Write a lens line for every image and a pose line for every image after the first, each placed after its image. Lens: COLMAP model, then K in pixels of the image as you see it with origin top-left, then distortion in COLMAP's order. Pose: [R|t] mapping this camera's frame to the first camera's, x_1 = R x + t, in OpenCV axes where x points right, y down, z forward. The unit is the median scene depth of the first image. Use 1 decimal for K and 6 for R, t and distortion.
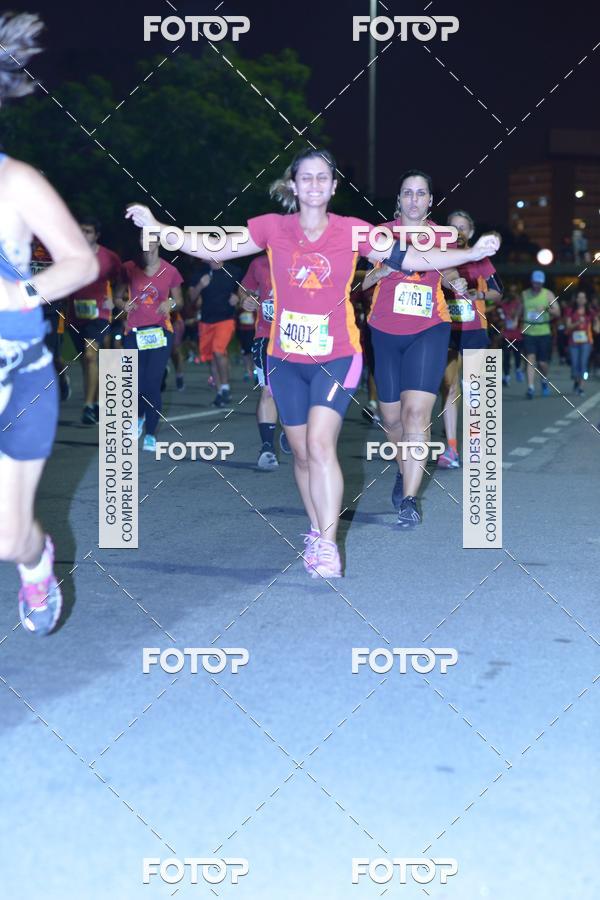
lens RADIAL K [[2085.5, 0, 290.2], [0, 2085.5, 351.2], [0, 0, 1]] dist [-0.107319, 0.000000]
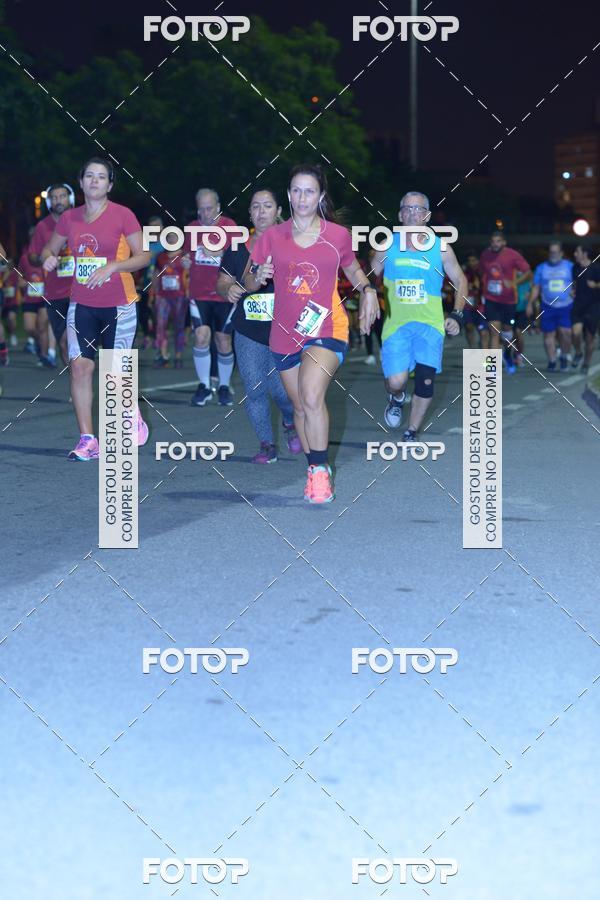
lens RADIAL K [[2085.5, 0, 289.8], [0, 2085.5, 359.5], [0, 0, 1]] dist [-0.107319, 0.000000]
pose [[0.999717, -0.007106, -0.022694, 0.097544], [0.007486, 0.999832, 0.016713, 0.005333], [0.022571, -0.016878, 0.999603, -0.047150]]
